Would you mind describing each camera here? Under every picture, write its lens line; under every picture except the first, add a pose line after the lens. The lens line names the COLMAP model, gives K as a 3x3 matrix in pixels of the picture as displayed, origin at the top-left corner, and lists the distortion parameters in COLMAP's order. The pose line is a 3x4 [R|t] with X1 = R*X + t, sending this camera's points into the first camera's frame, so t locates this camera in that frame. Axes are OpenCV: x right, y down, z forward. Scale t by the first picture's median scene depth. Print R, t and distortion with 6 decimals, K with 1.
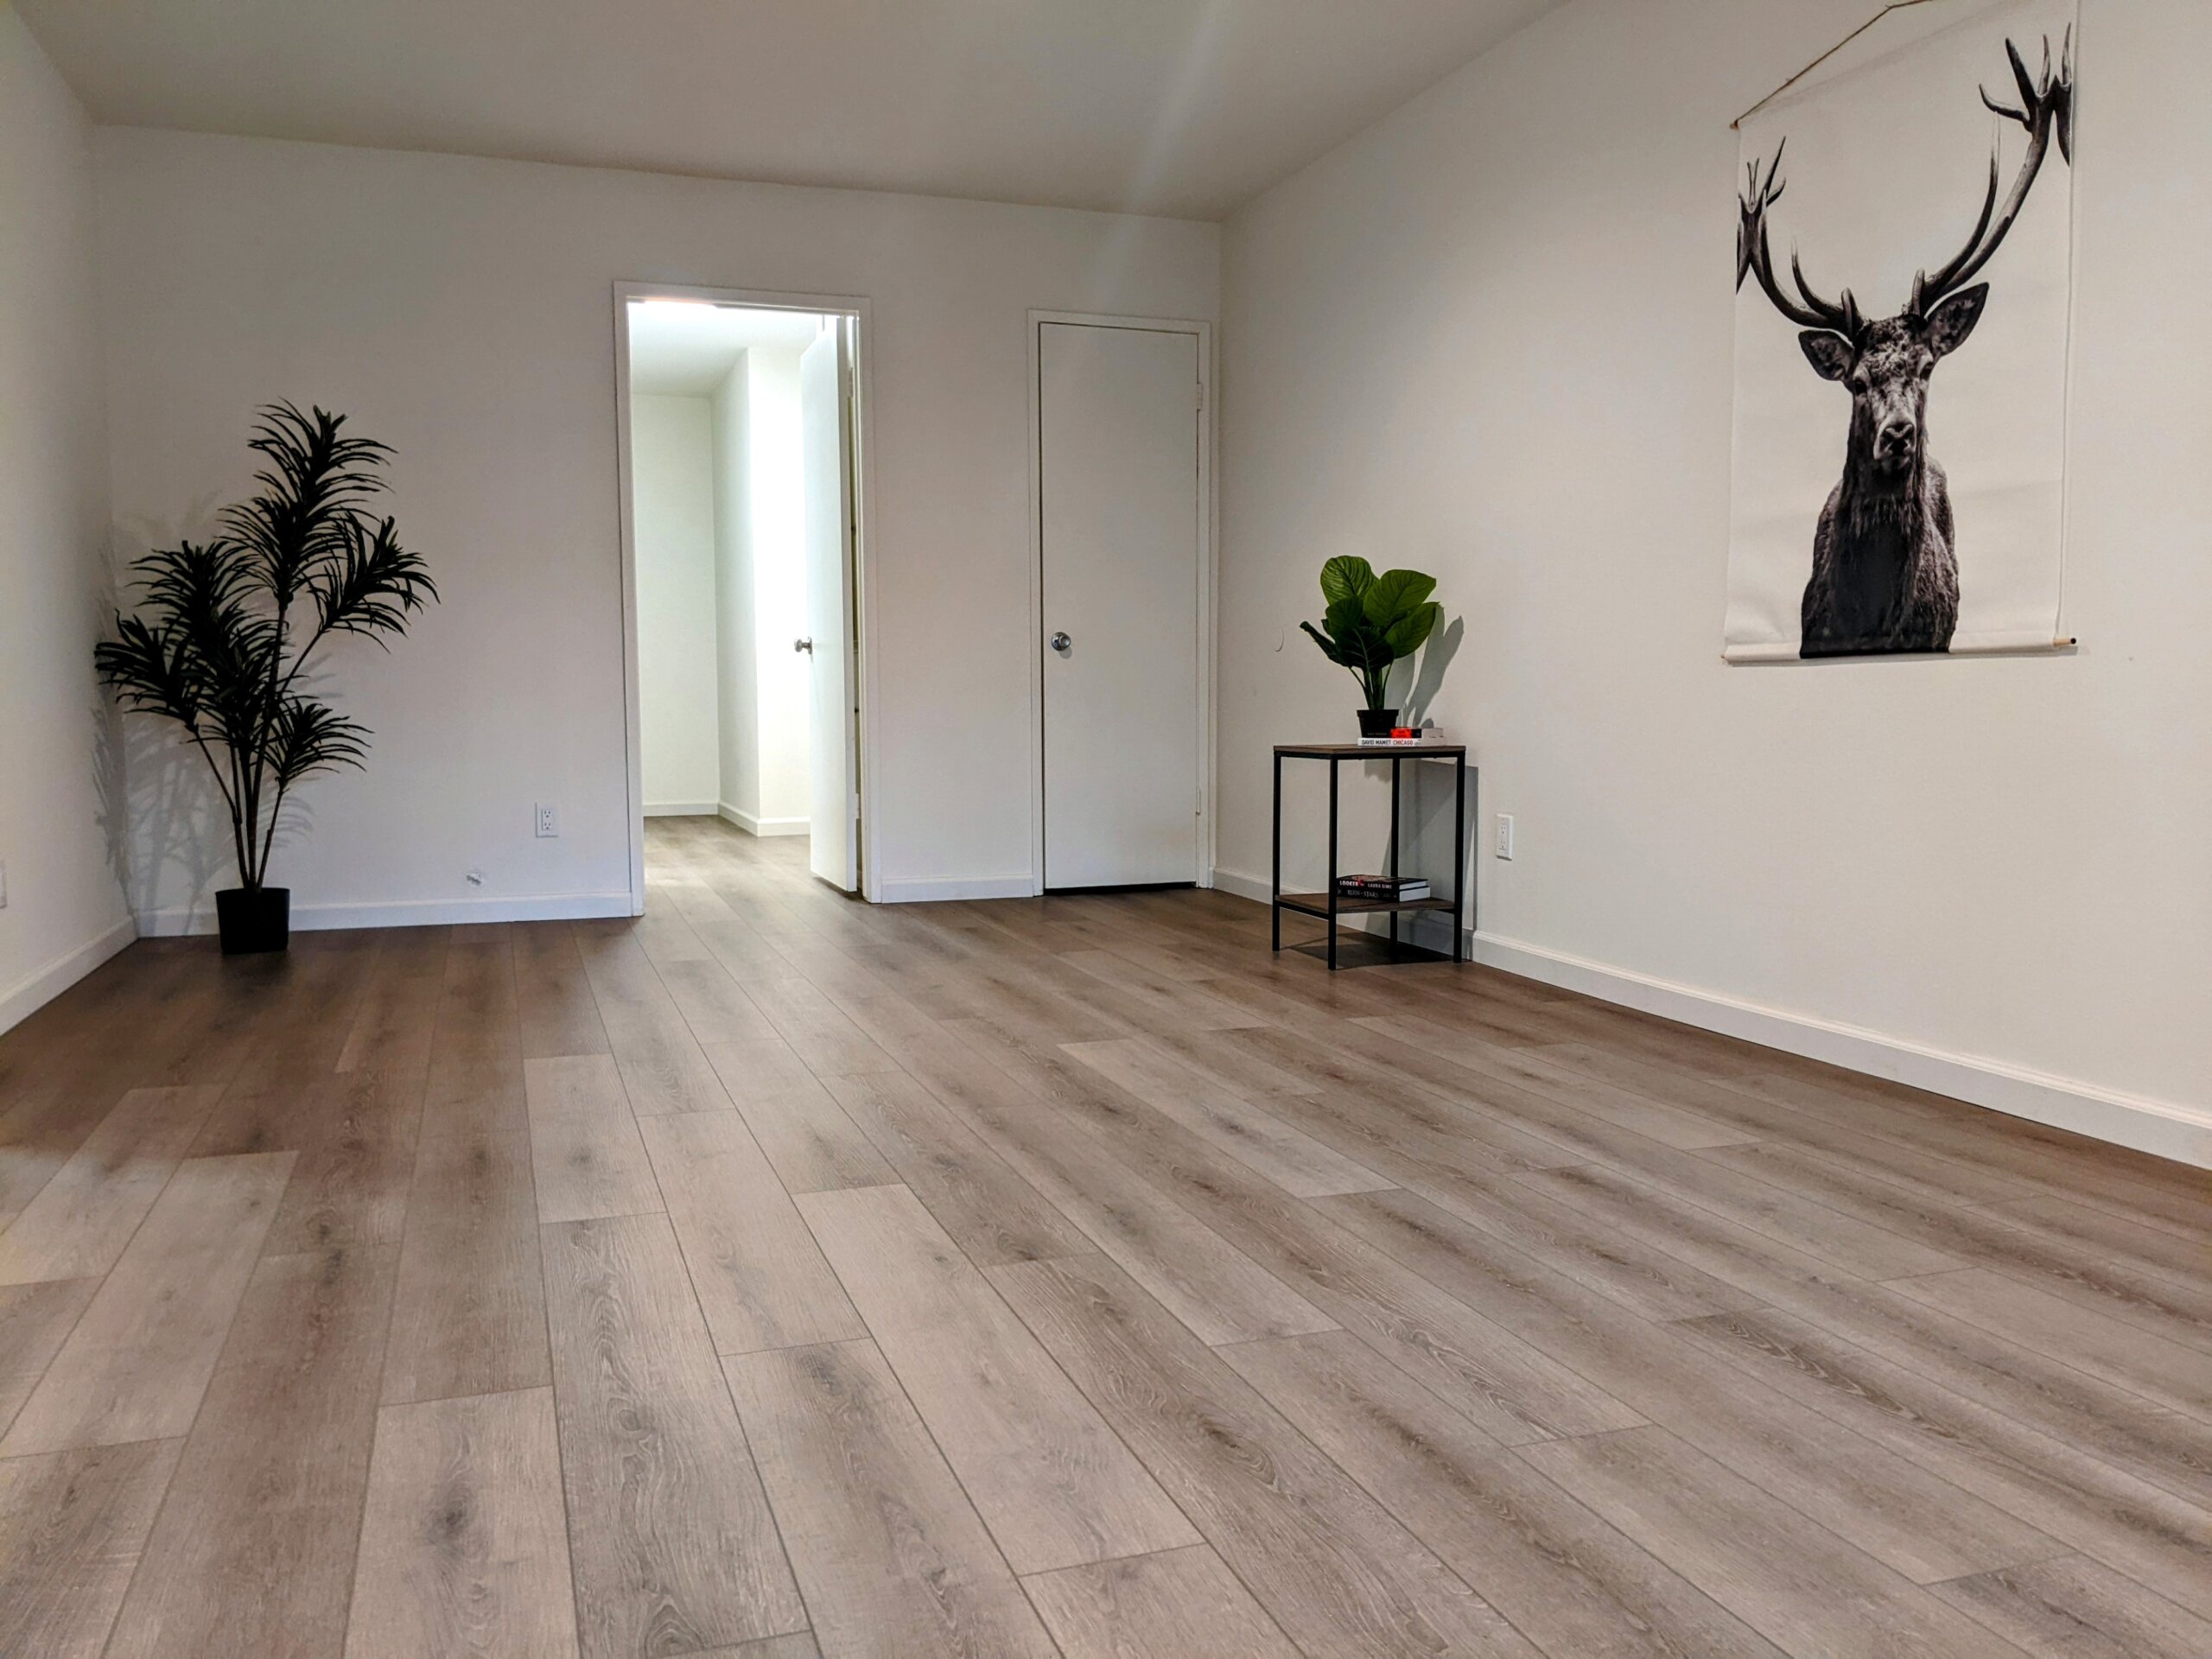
lens RADIAL K [[1752.4, 0, 1107.3], [0, 1752.4, 839.3], [0, 0, 1]] dist [0.077932, -0.138581]
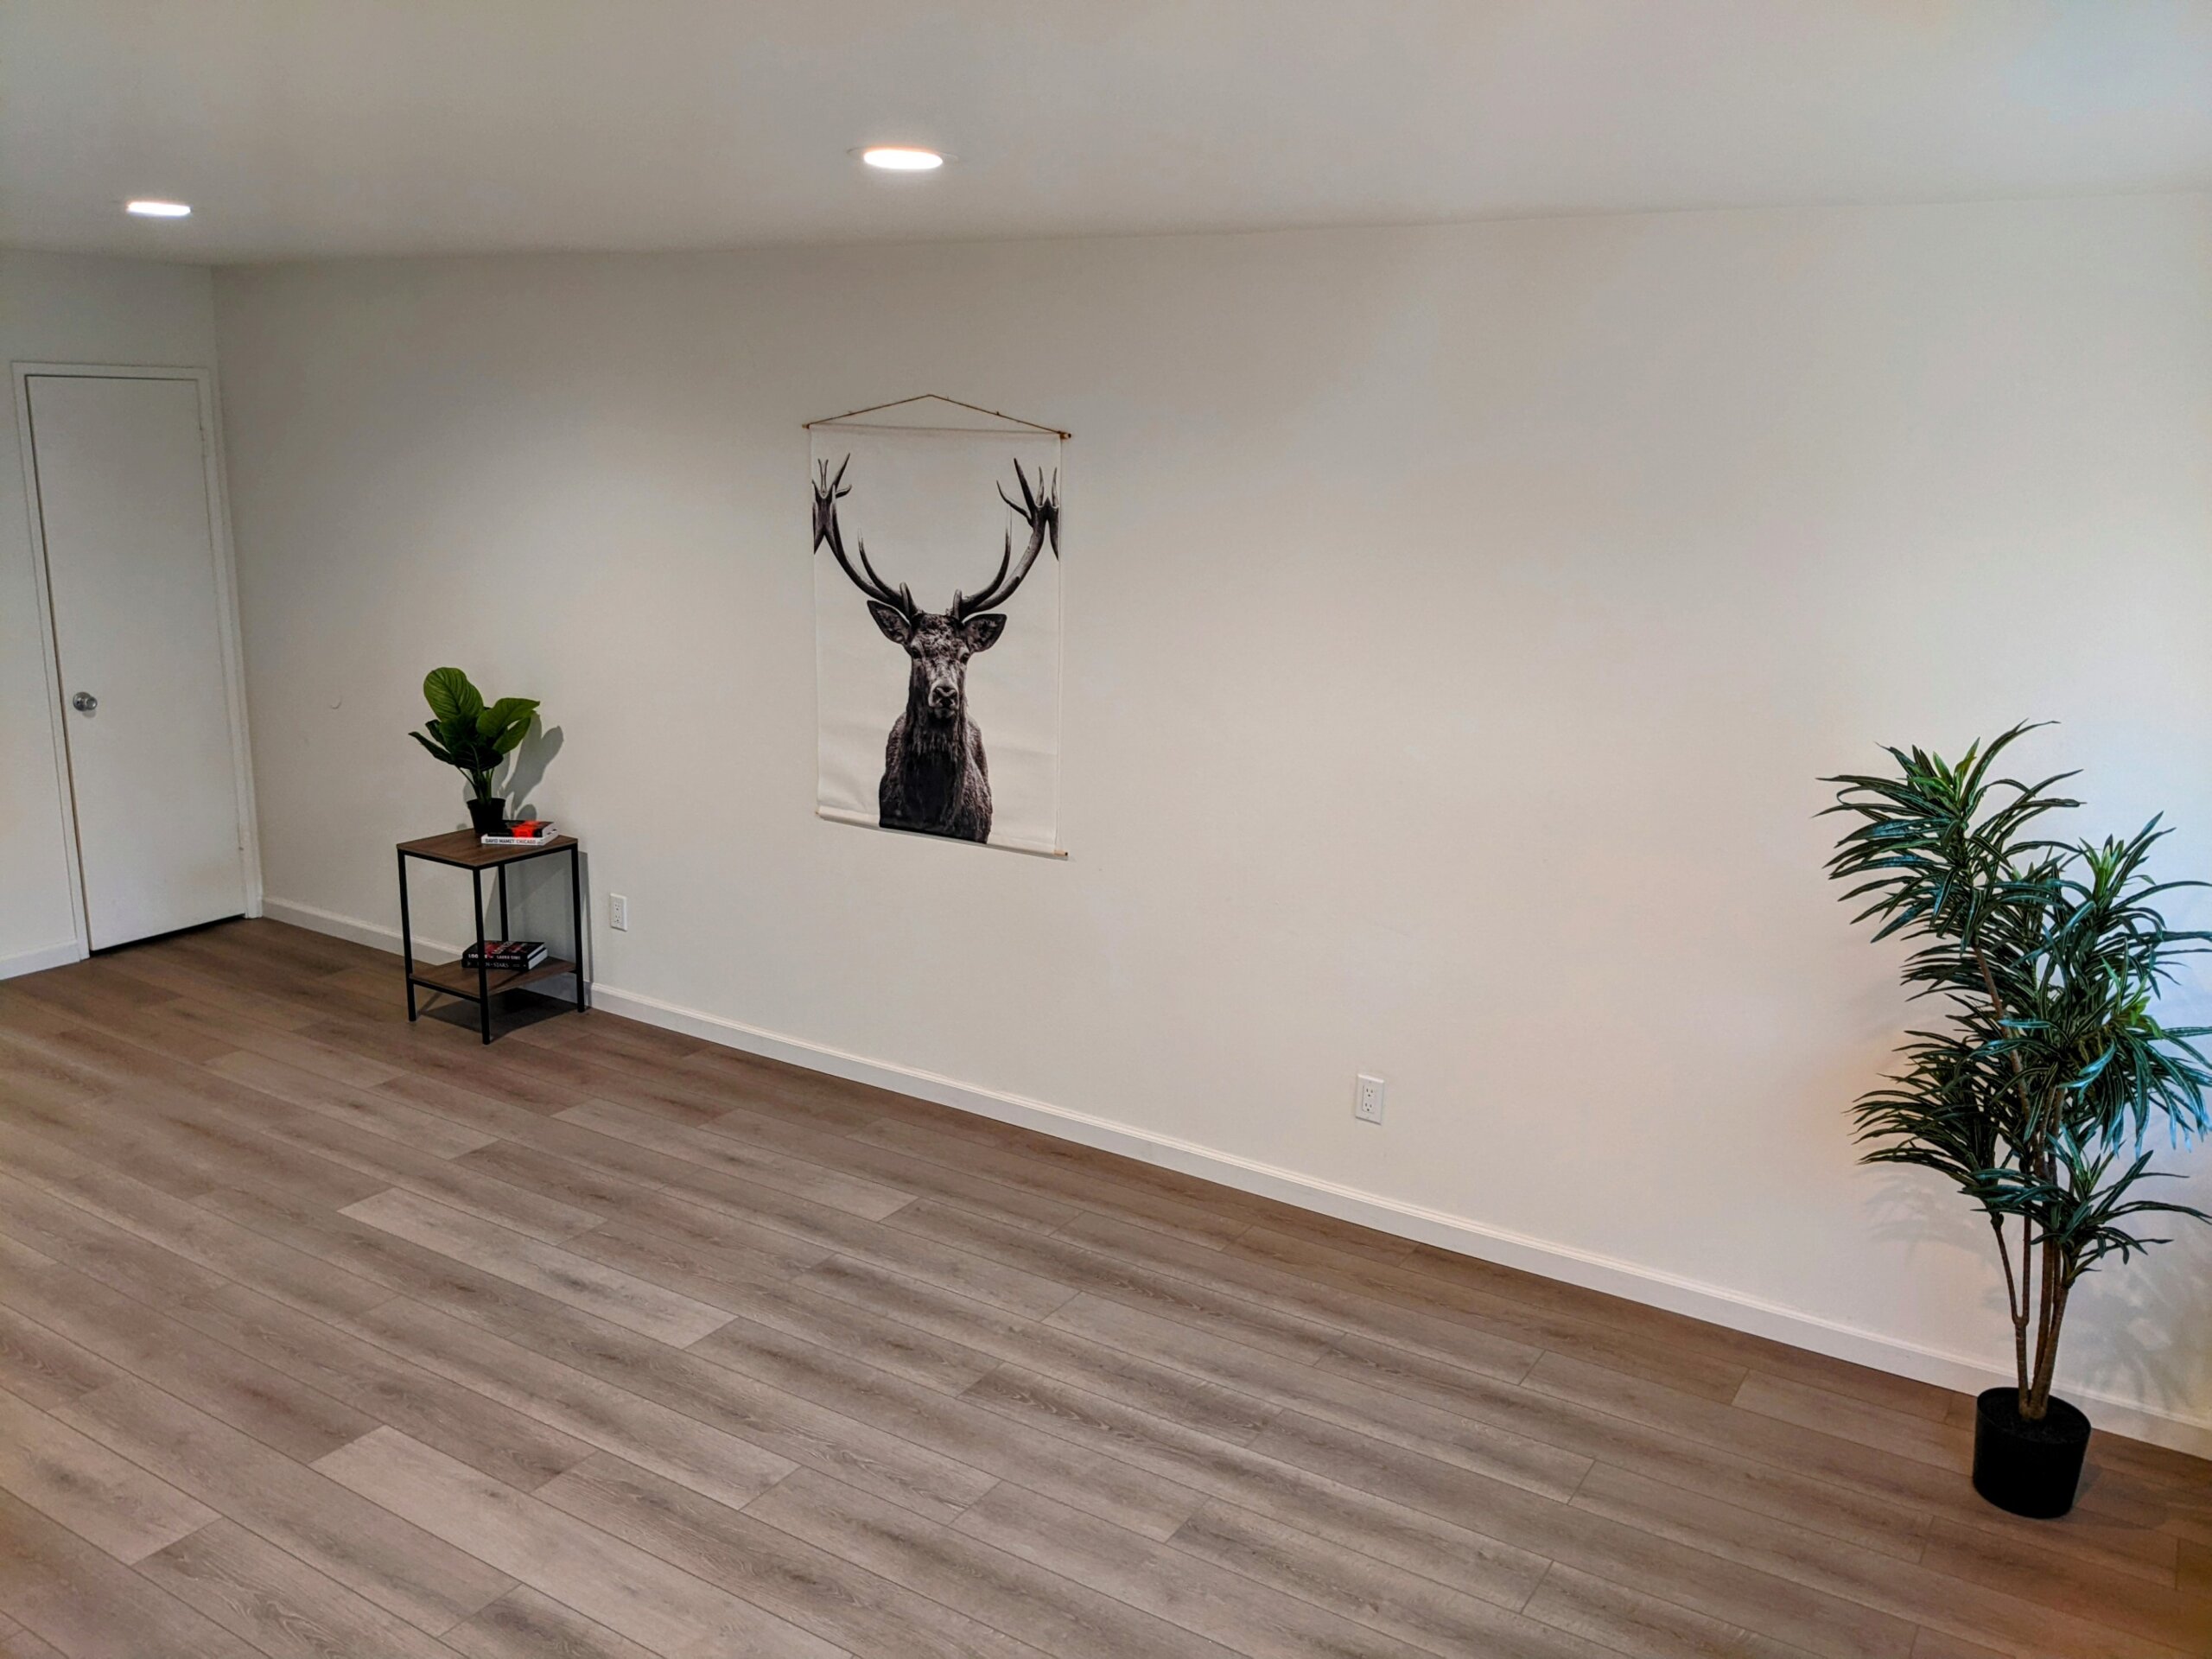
lens RADIAL K [[1752.4, 0, 1107.3], [0, 1752.4, 839.3], [0, 0, 1]] dist [0.077932, -0.138581]
pose [[0.786138, -0.122002, 0.605890, -0.353536], [0.028928, 0.986512, 0.161111, -0.344372], [-0.617374, -0.109129, 0.779064, -0.240682]]
